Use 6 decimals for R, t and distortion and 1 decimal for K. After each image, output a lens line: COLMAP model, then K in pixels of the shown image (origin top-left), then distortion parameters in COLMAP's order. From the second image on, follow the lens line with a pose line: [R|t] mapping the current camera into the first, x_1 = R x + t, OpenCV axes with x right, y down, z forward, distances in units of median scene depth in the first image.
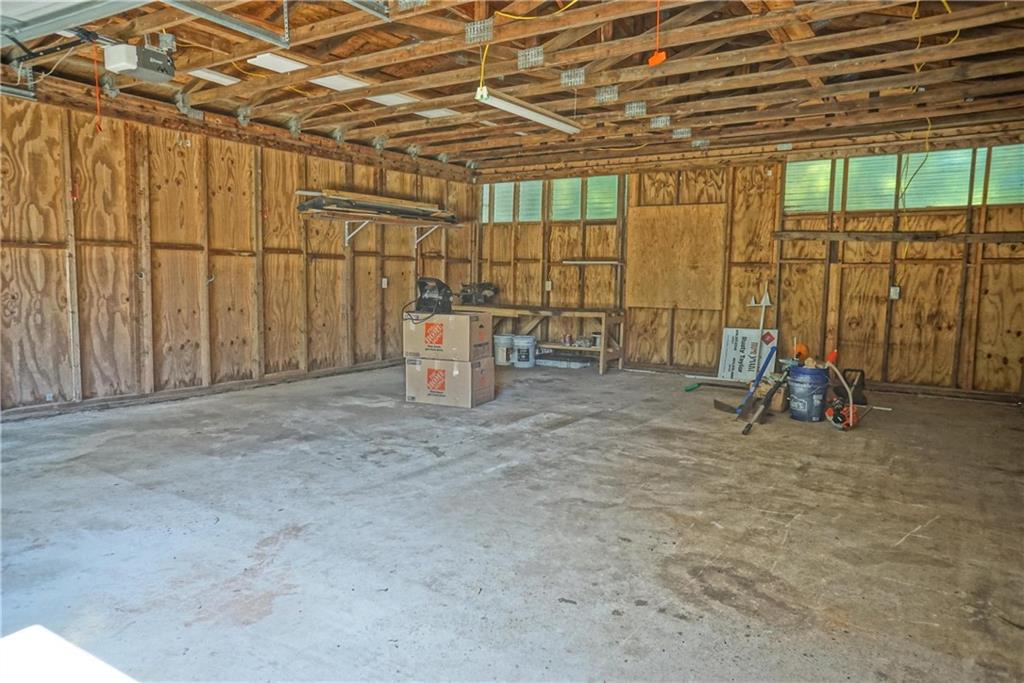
lens RADIAL K [[694.1, 0, 516.2], [0, 694.1, 339.9], [0, 0, 1]] dist [-0.064417, 0.095430]
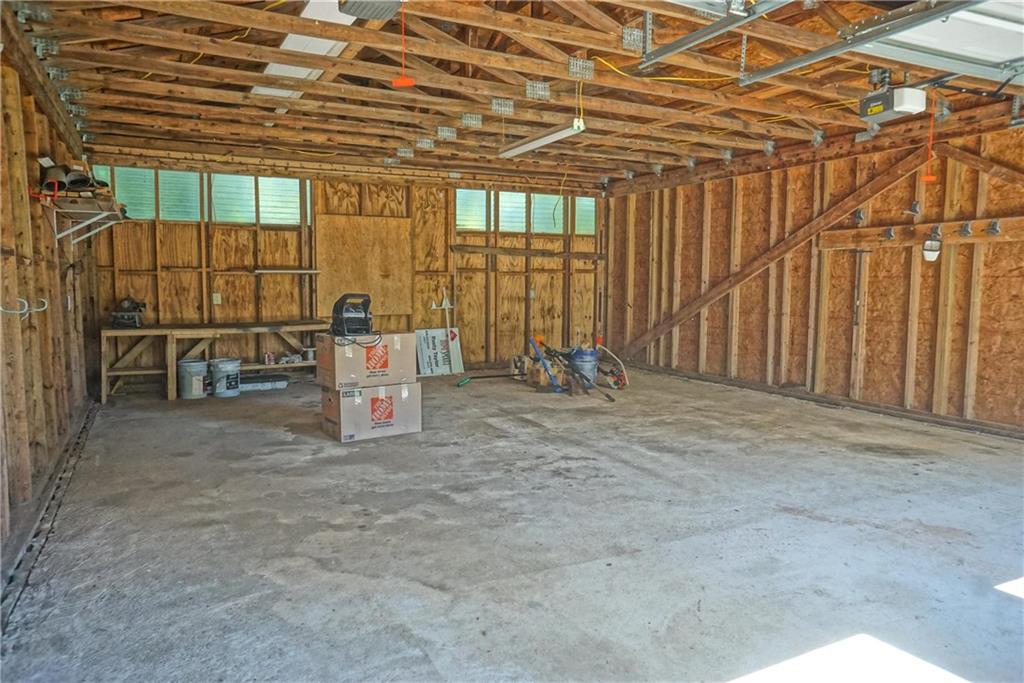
lens RADIAL K [[694.1, 0, 516.2], [0, 694.1, 339.9], [0, 0, 1]] dist [-0.064417, 0.095430]
pose [[0.481921, -0.088626, 0.871721, -0.629799], [0.087274, 0.994779, 0.052888, -0.049007], [-0.871858, 0.050591, 0.487140, 0.330514]]
